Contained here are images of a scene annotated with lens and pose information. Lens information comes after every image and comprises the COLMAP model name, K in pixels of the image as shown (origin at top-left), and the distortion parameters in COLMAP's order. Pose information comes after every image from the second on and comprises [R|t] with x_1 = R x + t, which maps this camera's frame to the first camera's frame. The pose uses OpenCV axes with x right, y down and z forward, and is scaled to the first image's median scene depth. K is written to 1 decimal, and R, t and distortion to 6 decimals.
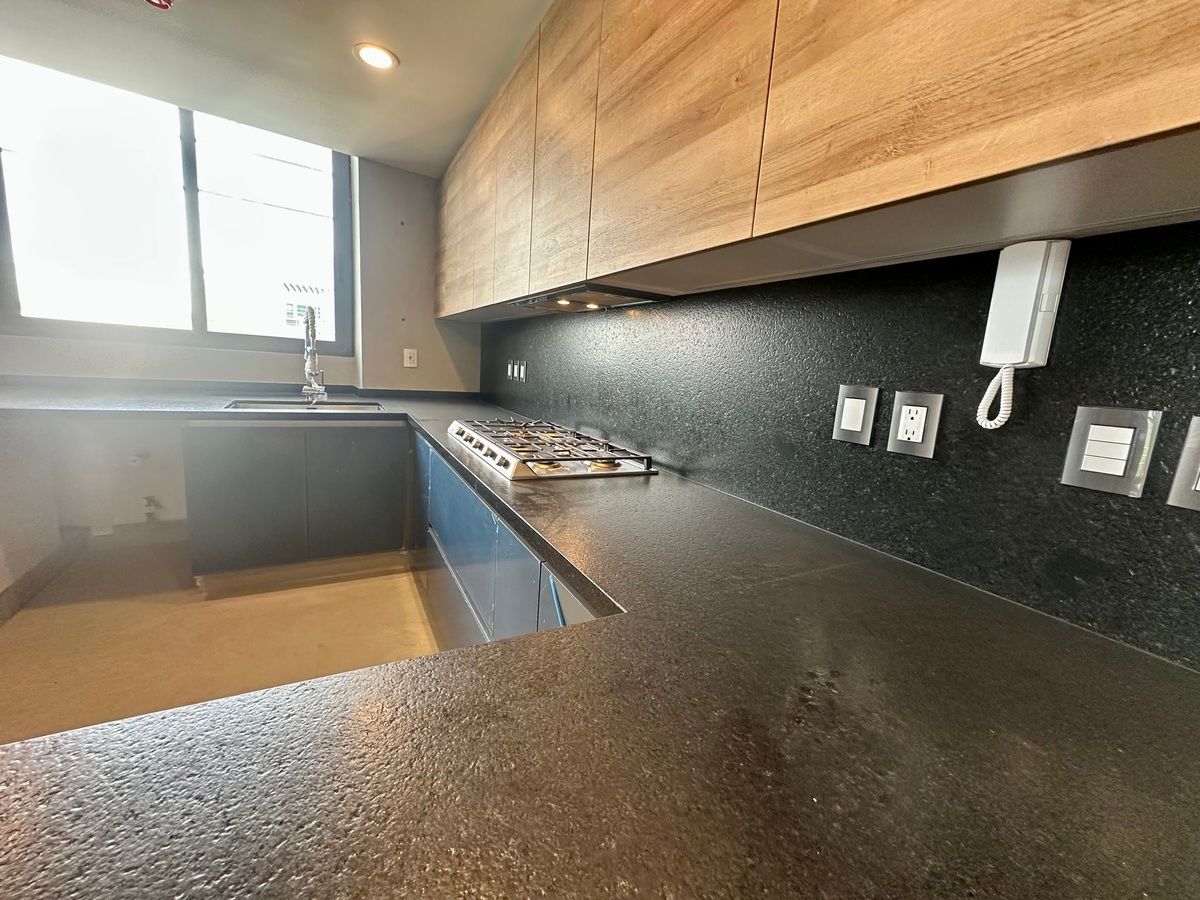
lens RADIAL K [[481.4, 0, 600.5], [0, 481.4, 448.3], [0, 0, 1]] dist [-0.001858, 0.000917]
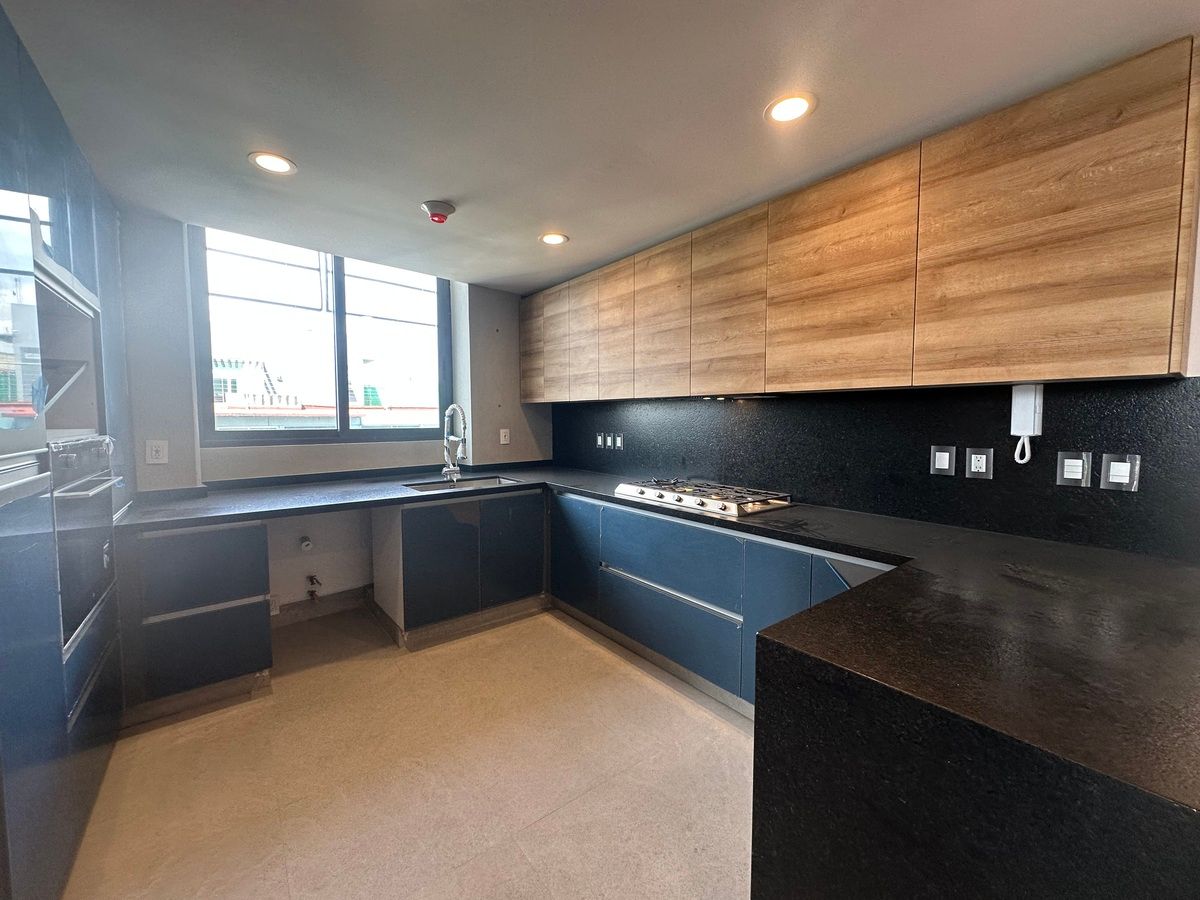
lens RADIAL K [[481.4, 0, 600.4], [0, 481.4, 447.4], [0, 0, 1]] dist [-0.001858, 0.000917]
pose [[0.984271, -0.083319, 0.155785, -0.562809], [0.098711, 0.990684, -0.093821, -0.037861], [-0.146517, 0.107723, 0.983325, -0.354637]]
